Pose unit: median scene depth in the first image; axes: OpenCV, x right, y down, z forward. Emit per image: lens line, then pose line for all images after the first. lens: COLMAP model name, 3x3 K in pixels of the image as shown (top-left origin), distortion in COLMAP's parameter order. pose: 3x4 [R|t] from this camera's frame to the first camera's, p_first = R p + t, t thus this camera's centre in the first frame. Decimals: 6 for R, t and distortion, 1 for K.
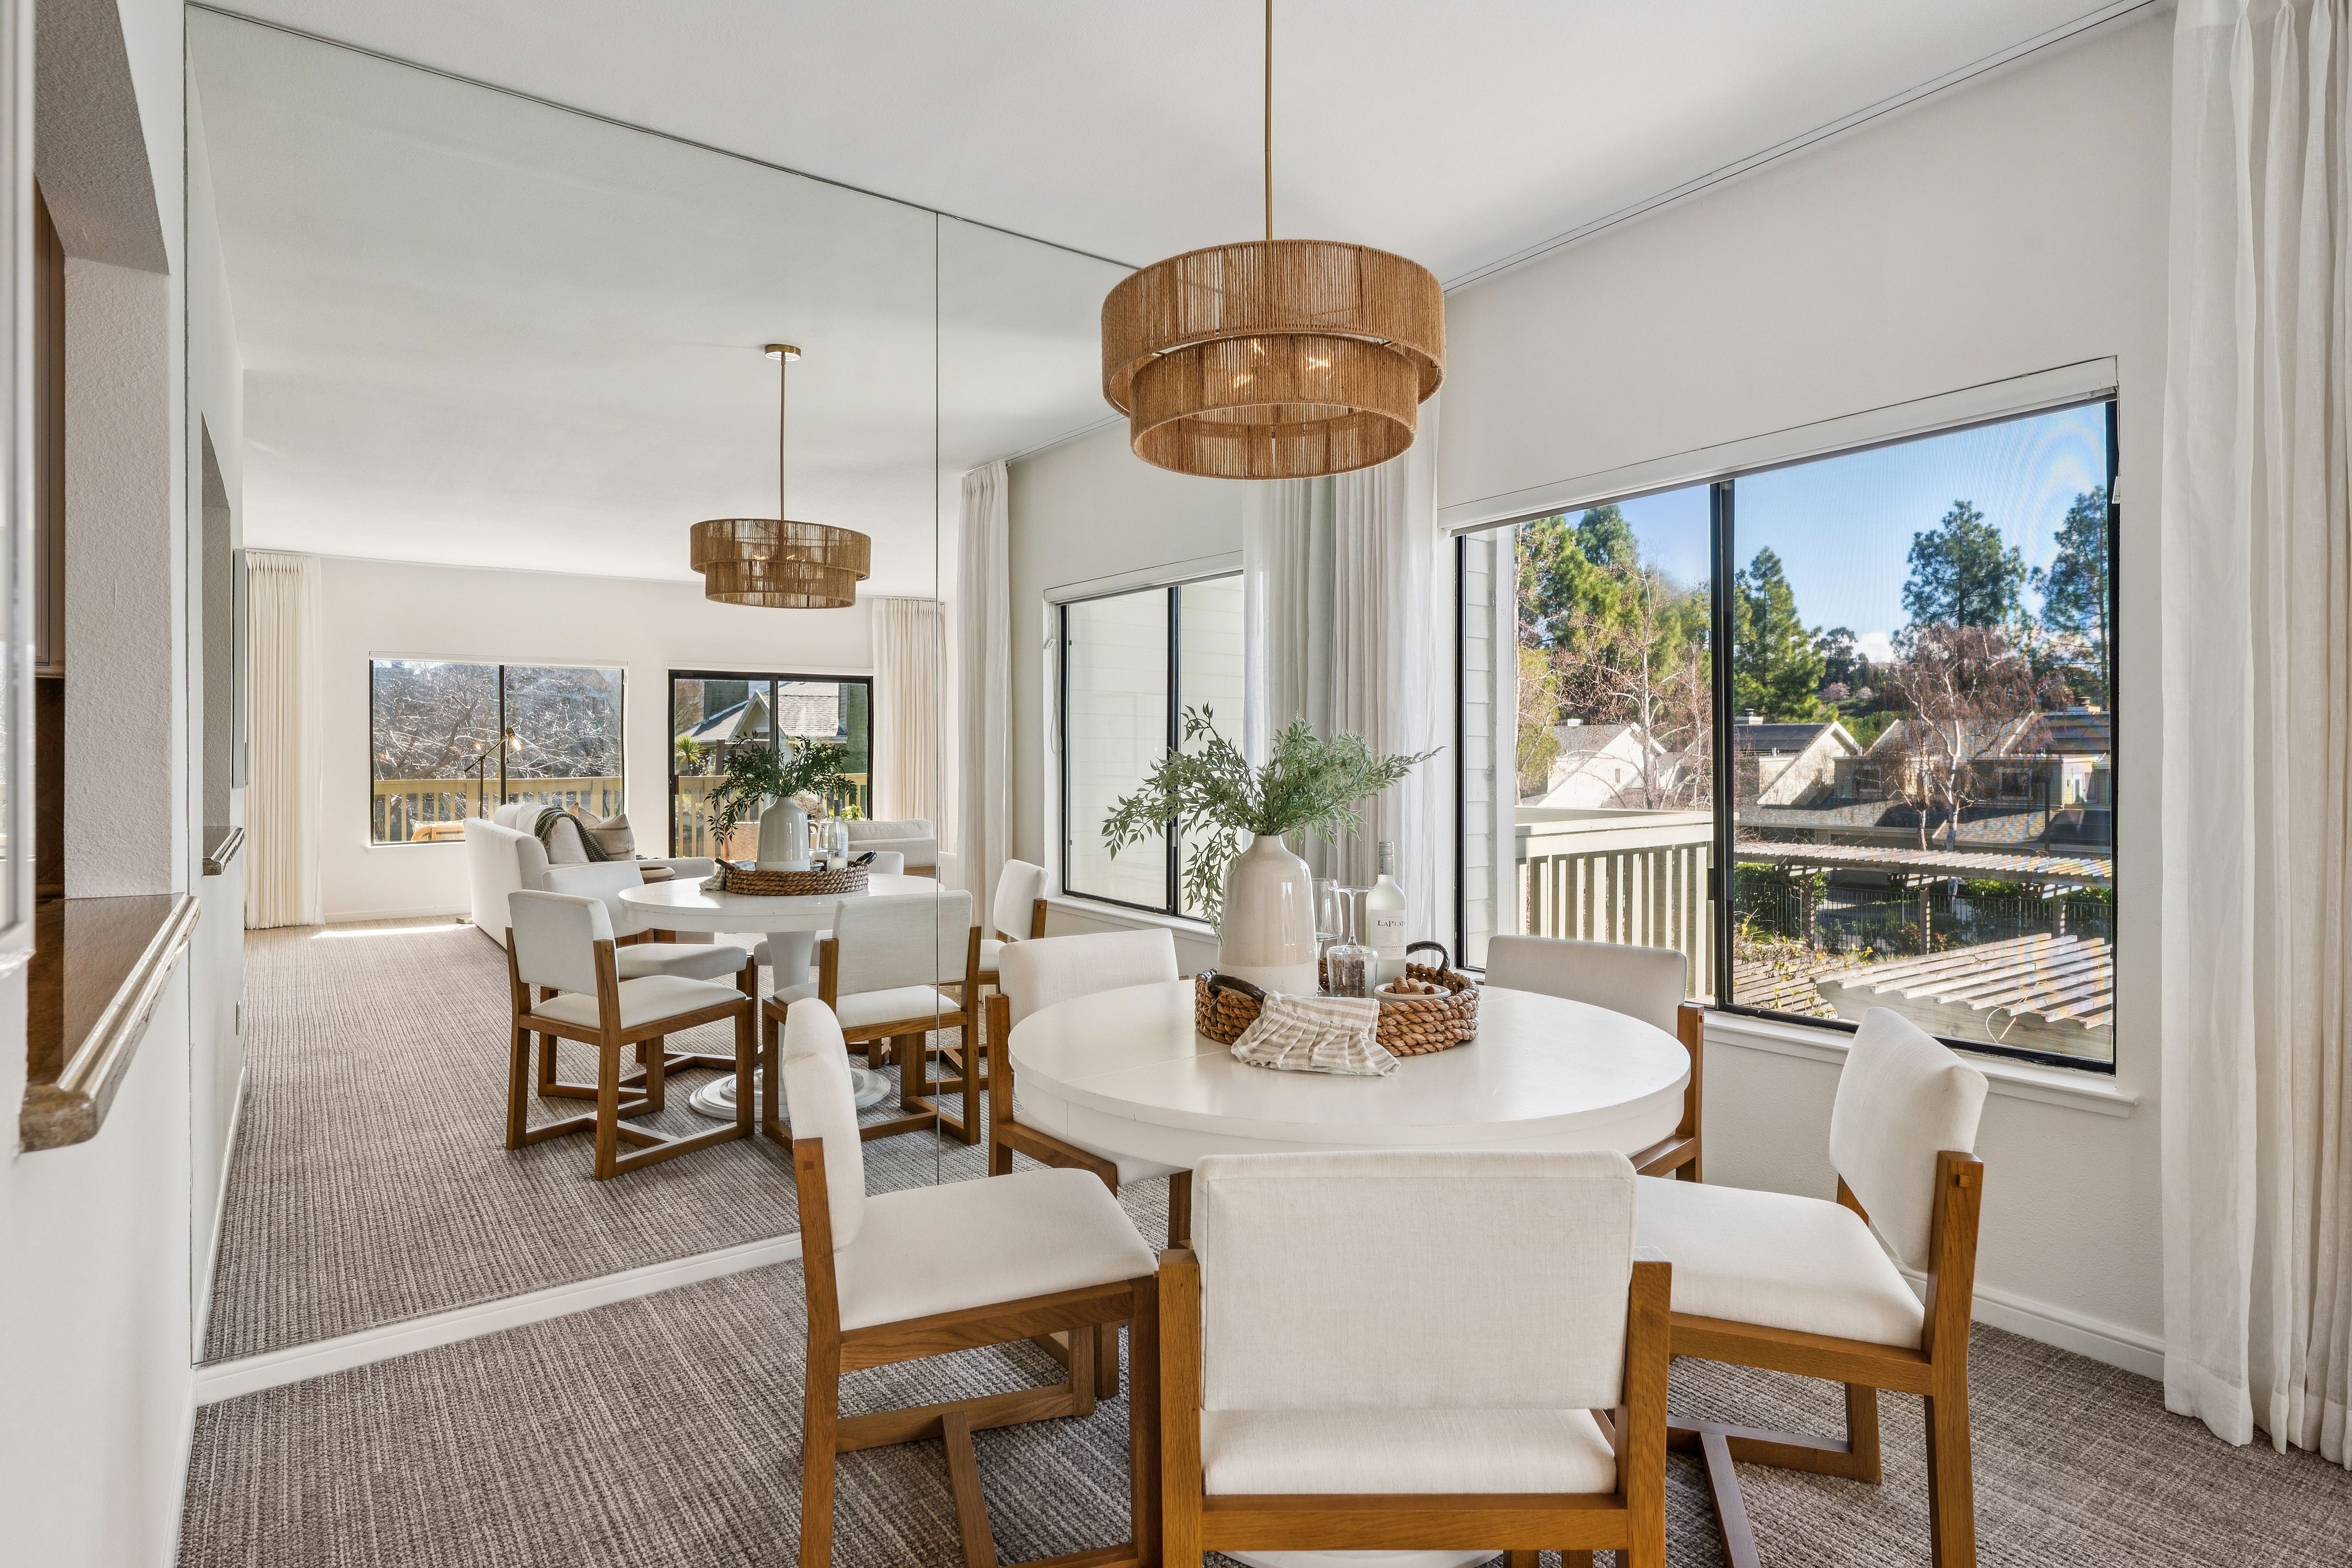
lens RADIAL K [[1173.7, 0, 1176.4], [0, 1173.7, 777.7], [0, 0, 1]] dist [-0.011255, 0.000633]
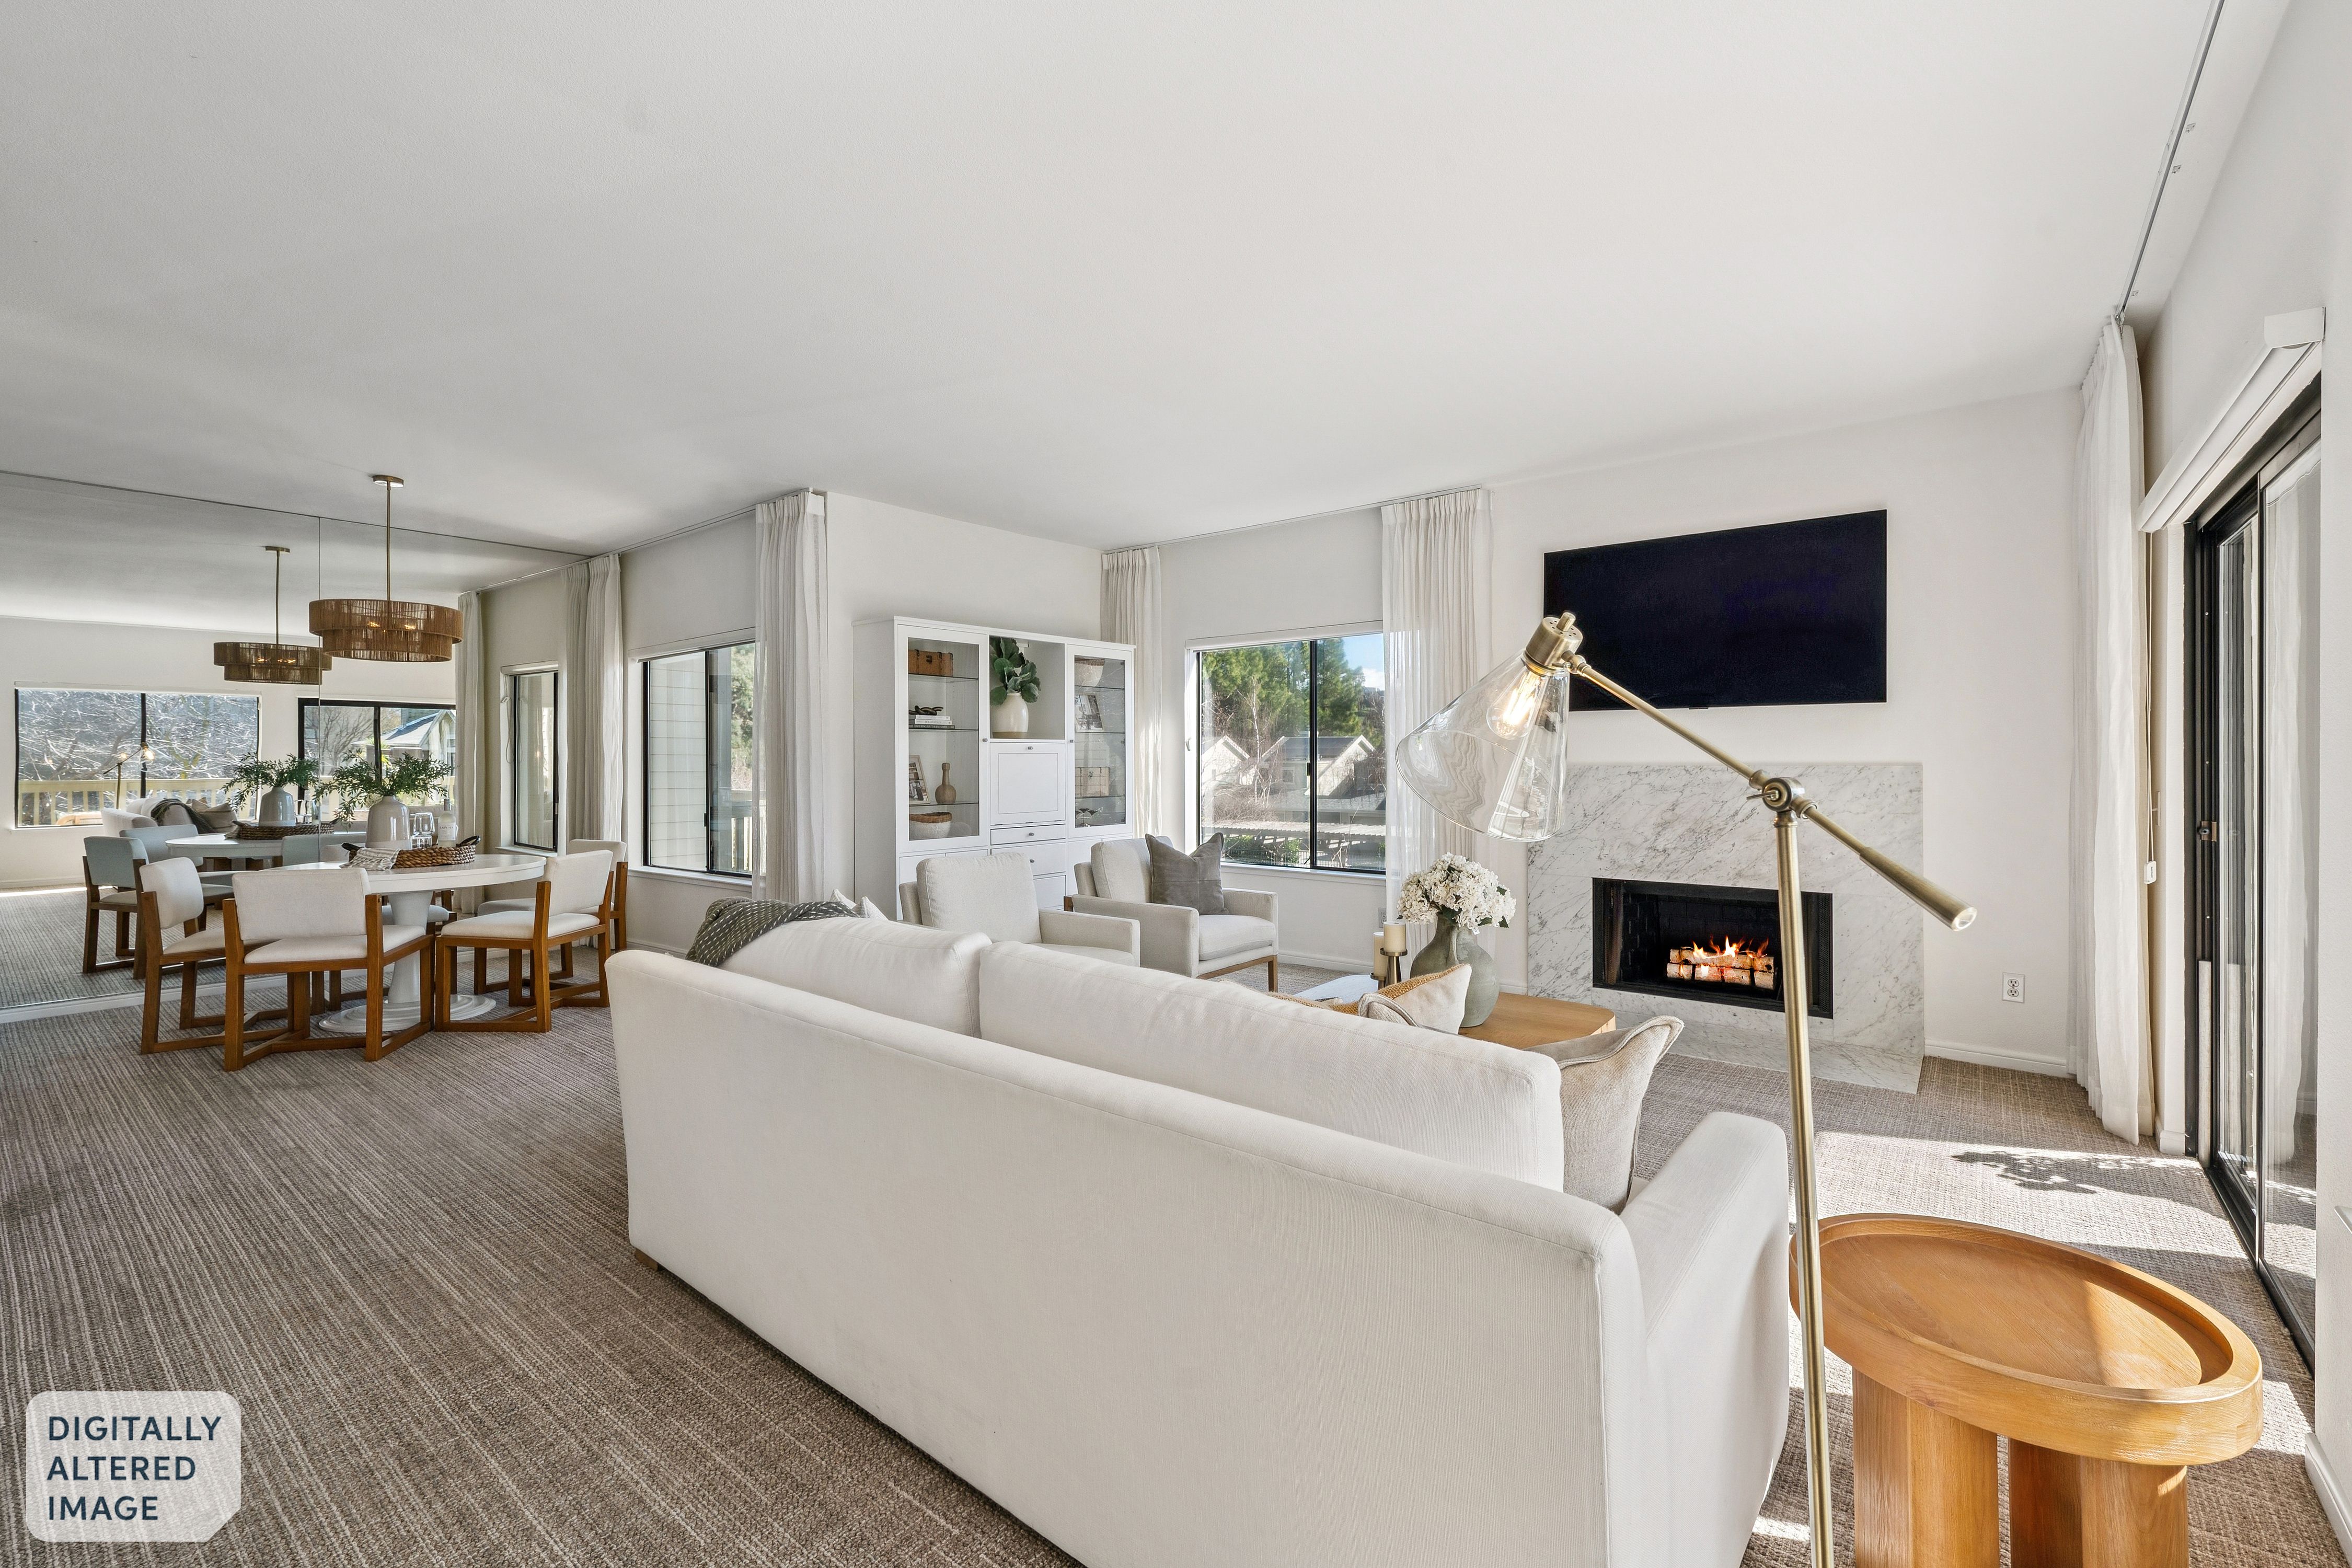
lens RADIAL K [[985.1, 0, 1176.6], [0, 985.1, 774.8], [0, 0, 1]] dist [0.009327, 0.000507]
pose [[0.972454, -0.002213, 0.233084, 0.236277], [0.002742, 0.999994, -0.001945, 0.001449], [-0.233078, 0.002531, 0.972455, -0.301061]]
